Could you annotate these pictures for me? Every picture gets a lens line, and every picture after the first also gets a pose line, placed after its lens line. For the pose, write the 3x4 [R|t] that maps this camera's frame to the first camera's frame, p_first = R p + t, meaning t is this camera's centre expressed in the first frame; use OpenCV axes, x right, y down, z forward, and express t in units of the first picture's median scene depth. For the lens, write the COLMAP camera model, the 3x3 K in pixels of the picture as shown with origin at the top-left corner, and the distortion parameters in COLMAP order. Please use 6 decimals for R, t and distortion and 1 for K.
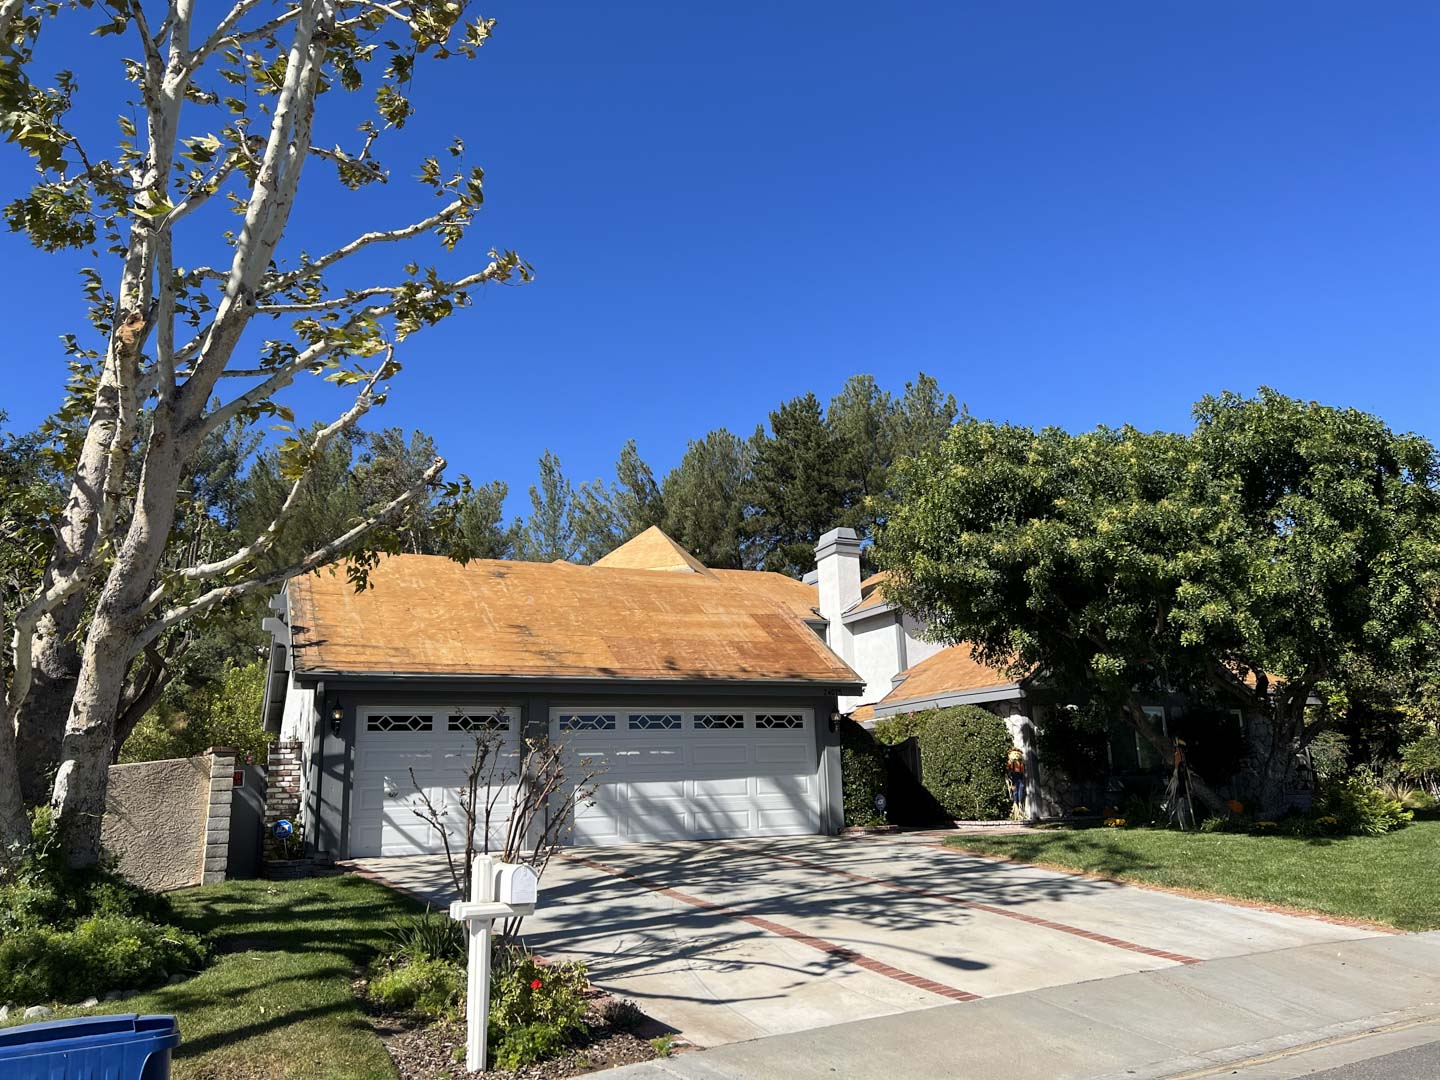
lens RADIAL K [[1092.9, 0, 720.0], [0, 1092.9, 540.0], [0, 0, 1]] dist [-0.010838, -0.003349]
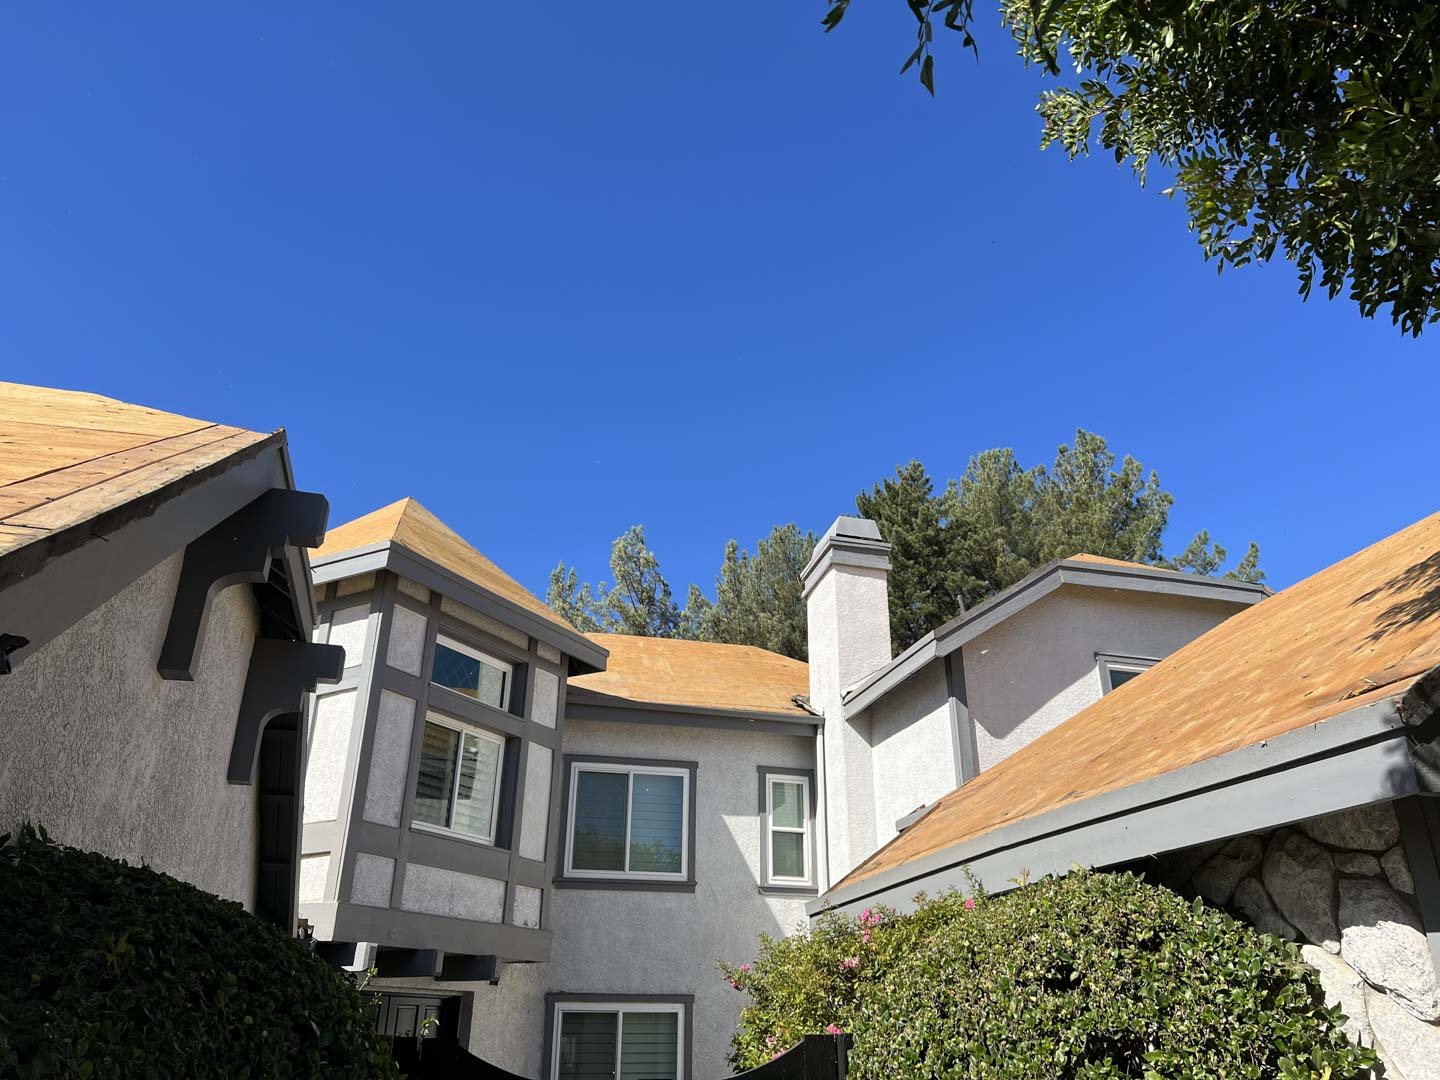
lens RADIAL K [[1060.6, 0, 720.0], [0, 1060.6, 540.0], [0, 0, 1]] dist [0.004155, -0.004436]
pose [[0.982226, -0.053574, -0.179893, 0.147570], [0.014898, 0.977630, -0.209806, 0.097632], [0.187109, 0.203397, 0.961051, 0.586974]]
